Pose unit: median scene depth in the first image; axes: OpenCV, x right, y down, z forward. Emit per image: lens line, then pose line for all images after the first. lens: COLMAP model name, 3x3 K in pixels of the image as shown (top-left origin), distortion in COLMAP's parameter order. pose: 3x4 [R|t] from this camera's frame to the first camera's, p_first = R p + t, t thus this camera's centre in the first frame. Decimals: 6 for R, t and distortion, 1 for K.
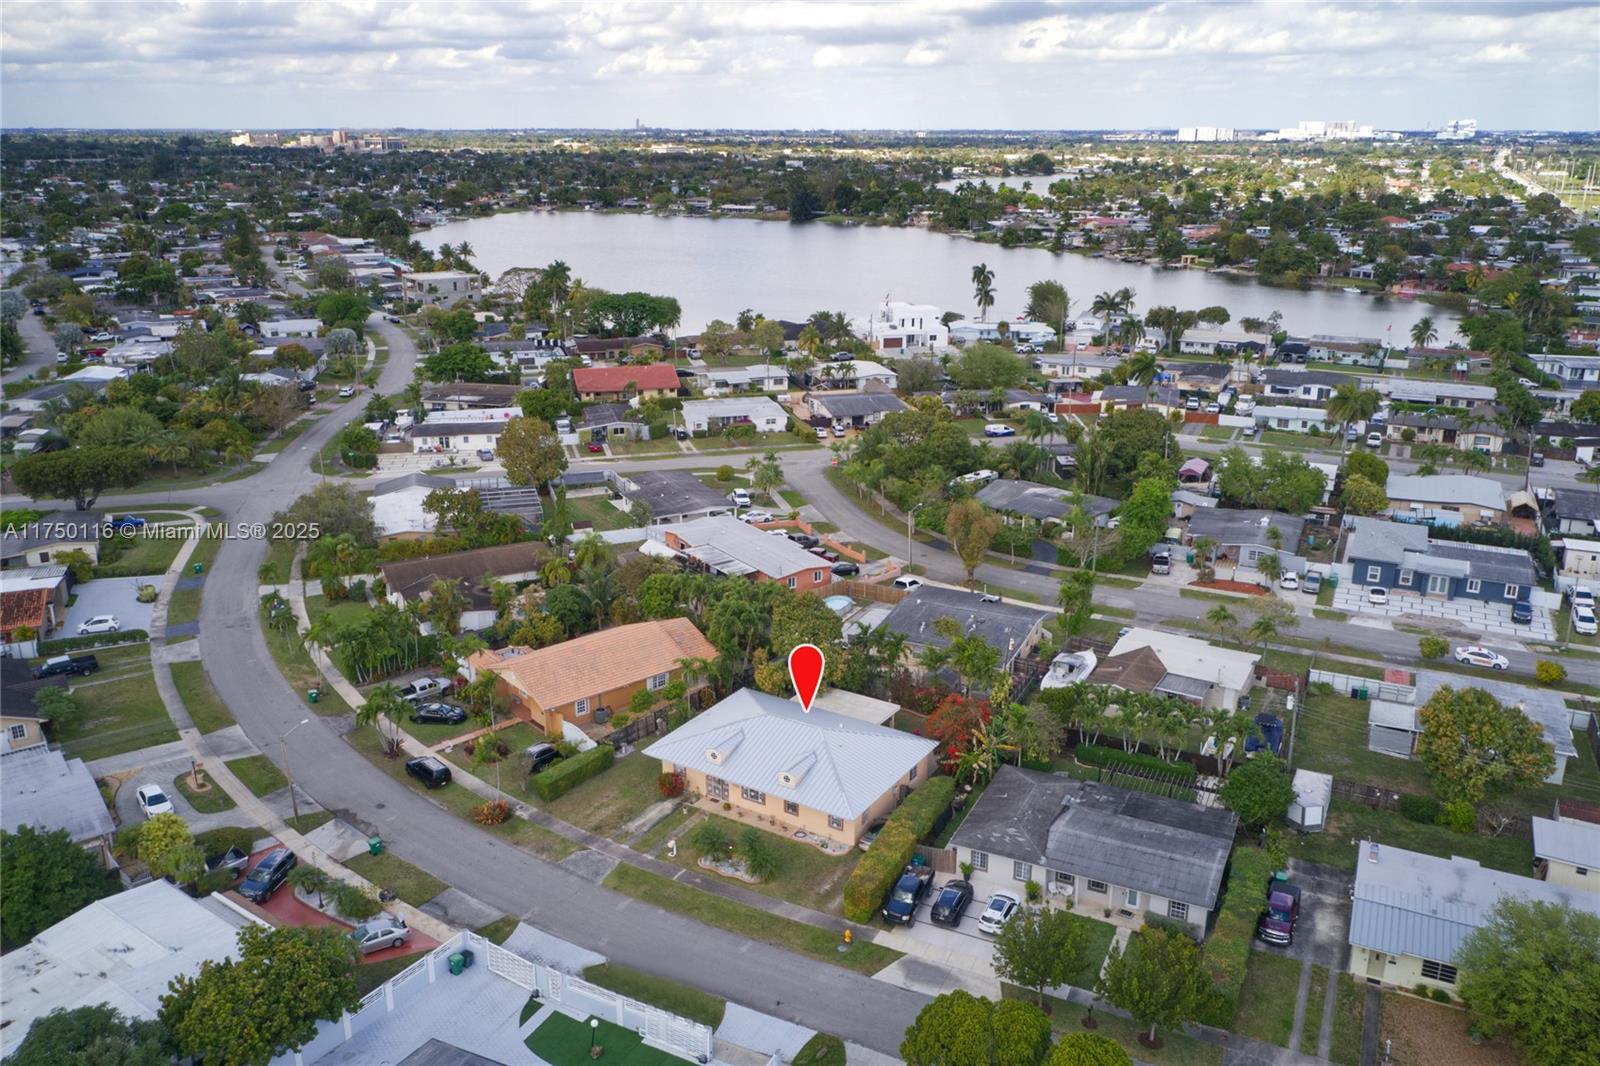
lens RADIAL K [[1337.6, 0, 800.0], [0, 1337.6, 533.0], [0, 0, 1]] dist [0.025012, 0.002818]
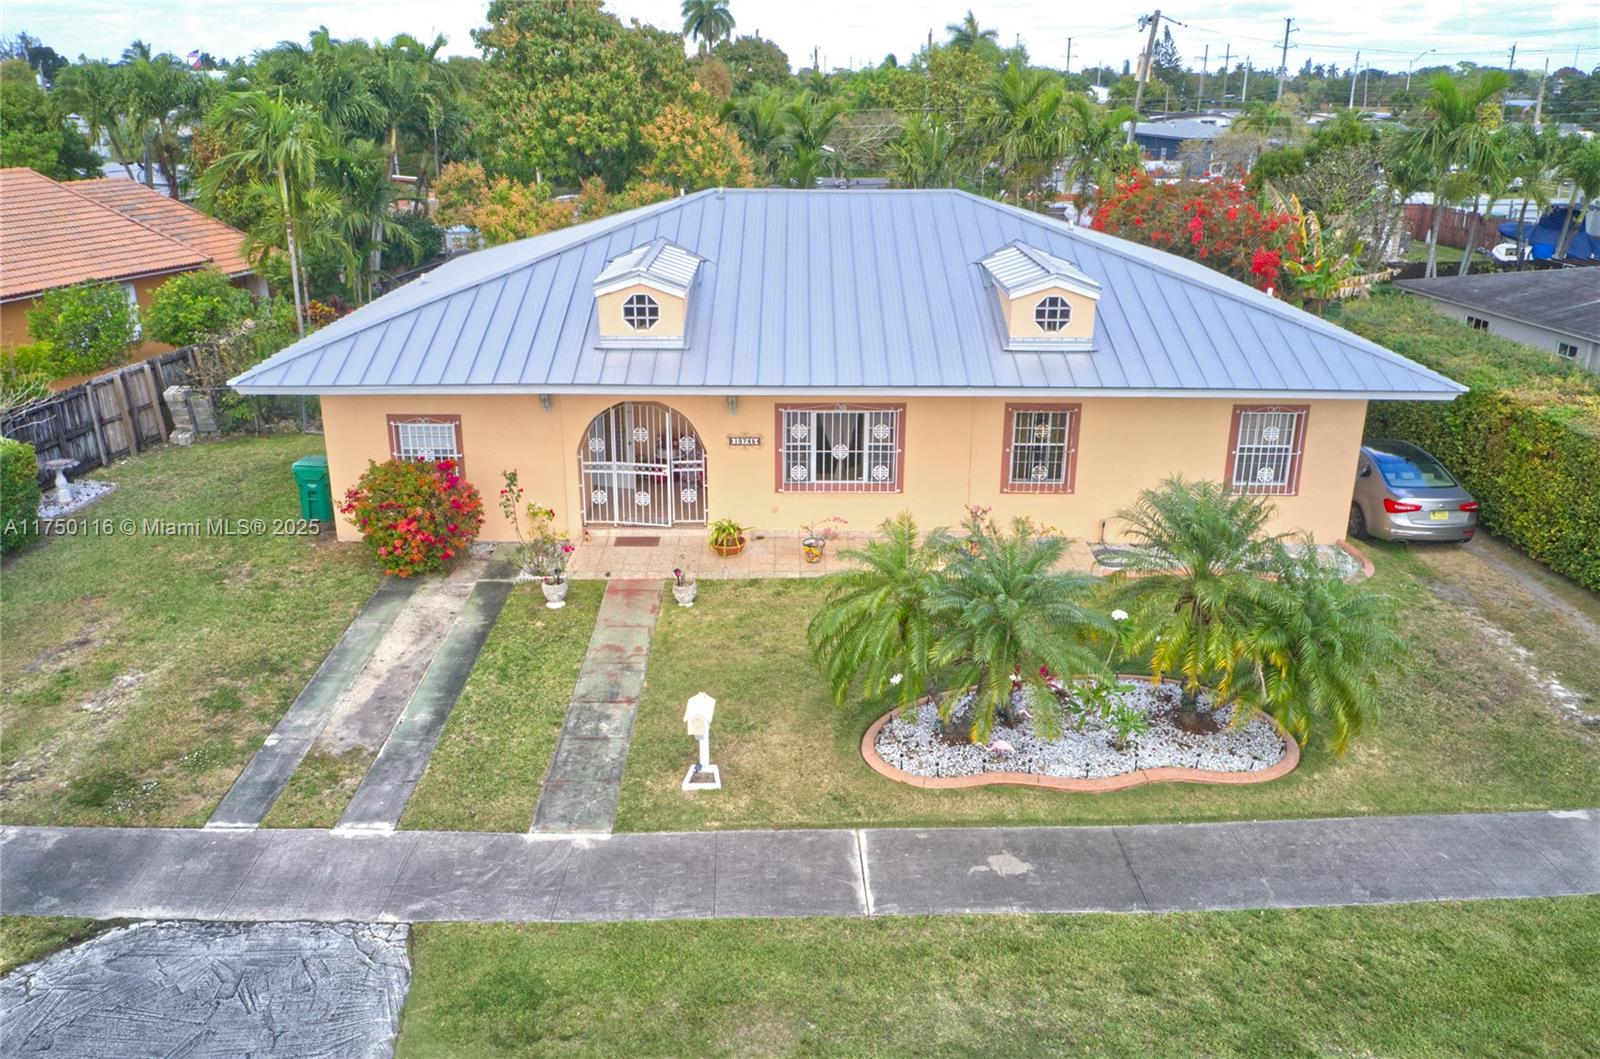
lens RADIAL K [[1285.3, 0, 800.0], [0, 1285.3, 529.5], [0, 0, 1]] dist [0.027525, -0.015521]
pose [[0.843007, -0.177738, 0.507689, -0.105021], [0.168898, 0.983561, 0.063886, 0.132809], [-0.510698, 0.031891, 0.859168, 0.565273]]
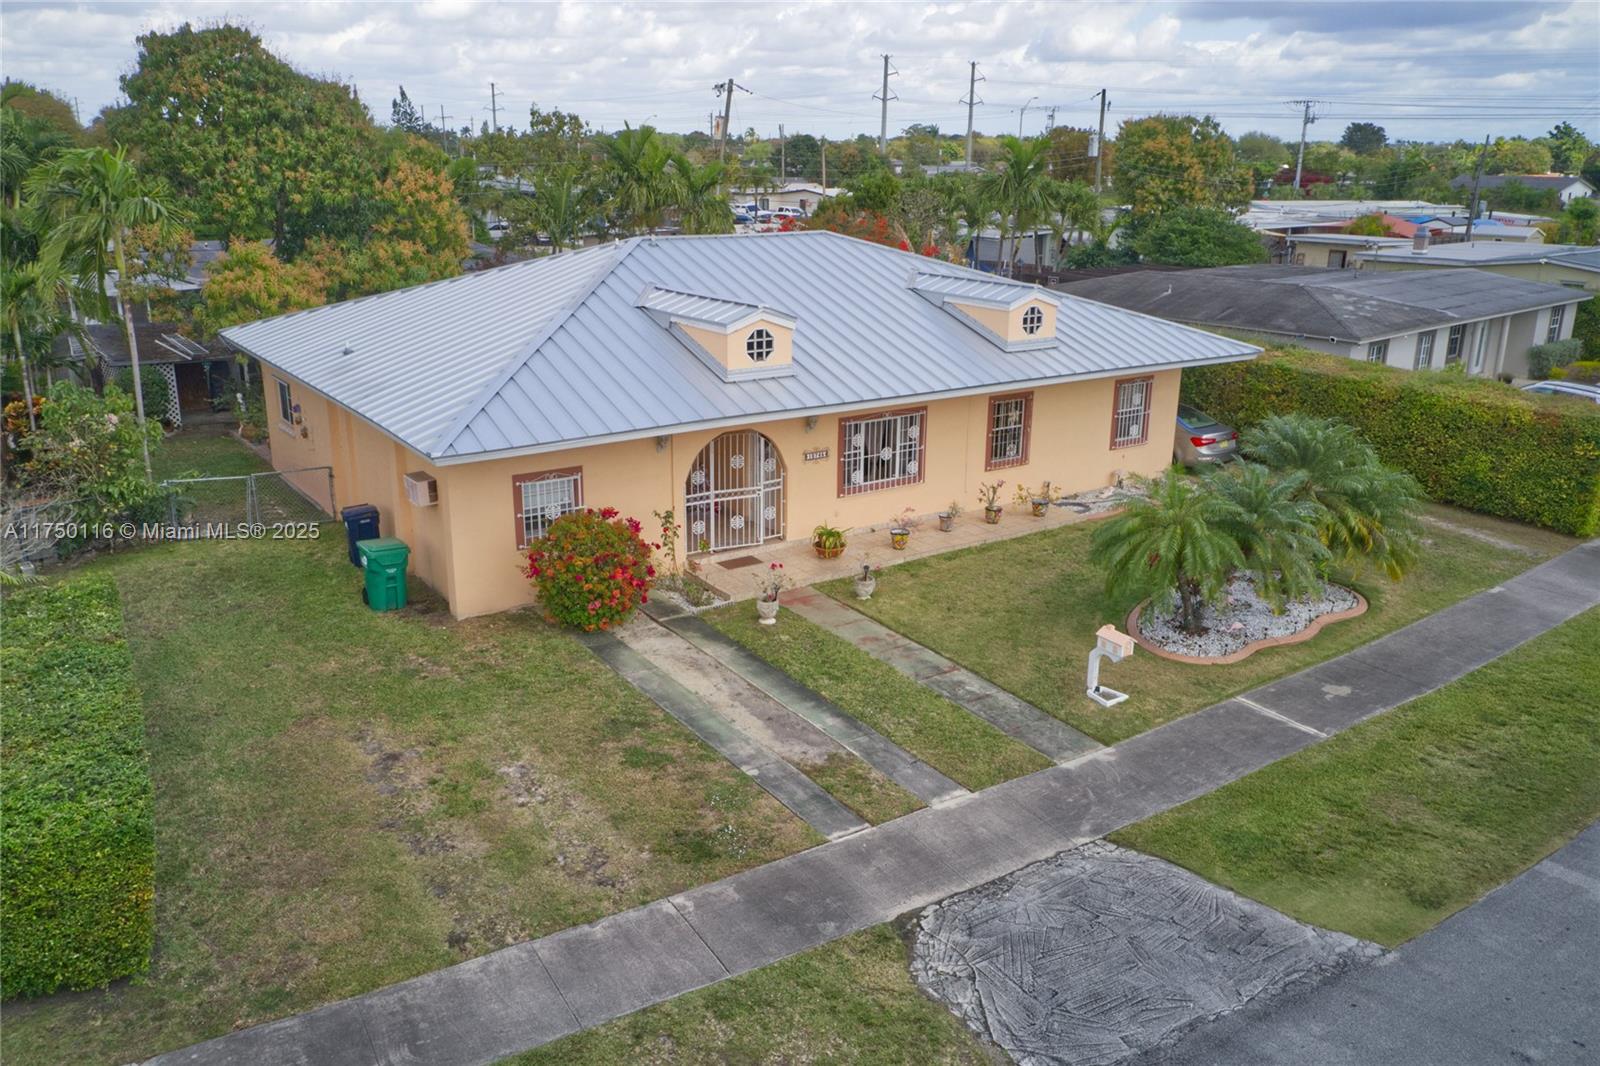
lens RADIAL K [[1279.6, 0, 800.0], [0, 1279.6, 533.0], [0, 0, 1]] dist [0.020530, -0.000100]
pose [[0.386350, -0.268180, 0.882504, -0.181883], [0.284097, 0.944880, 0.162761, 0.113275], [-0.877509, 0.187834, 0.441244, 0.626607]]
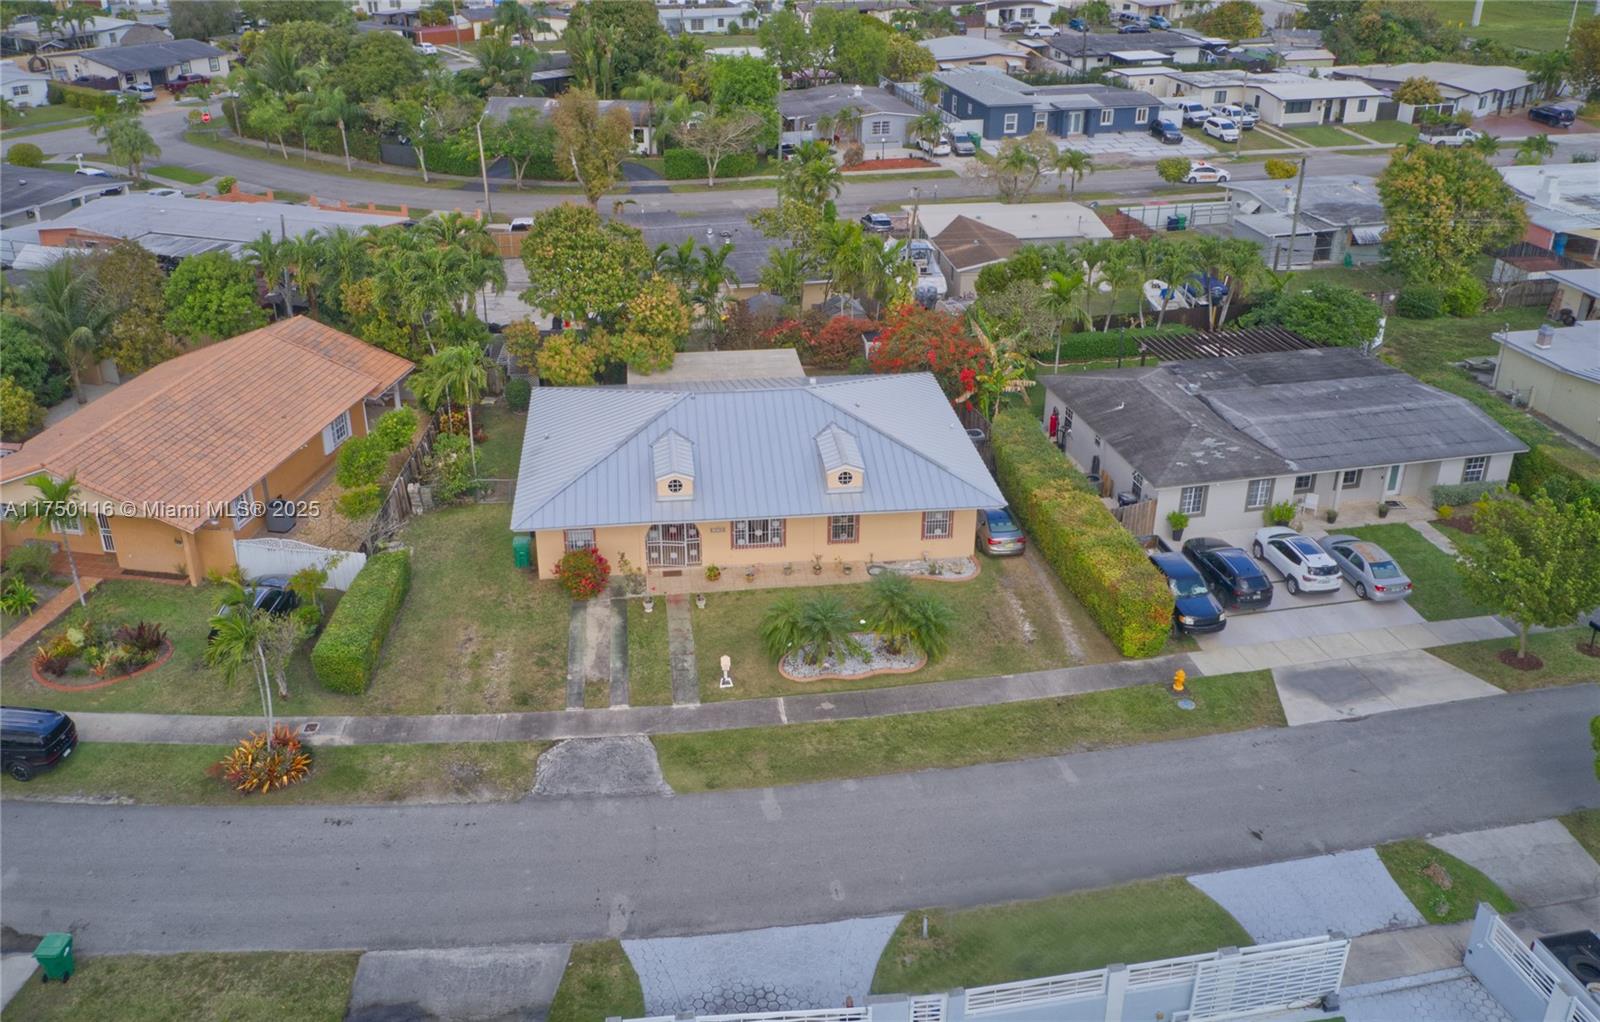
lens RADIAL K [[1360.1, 0, 800.0], [0, 1360.1, 511.0], [0, 0, 1]] dist [0.004682, 0.002013]
pose [[0.776104, -0.287095, 0.561462, -0.219754], [0.195660, 0.956043, 0.218400, 0.050878], [-0.599483, -0.059646, 0.798162, 0.391098]]
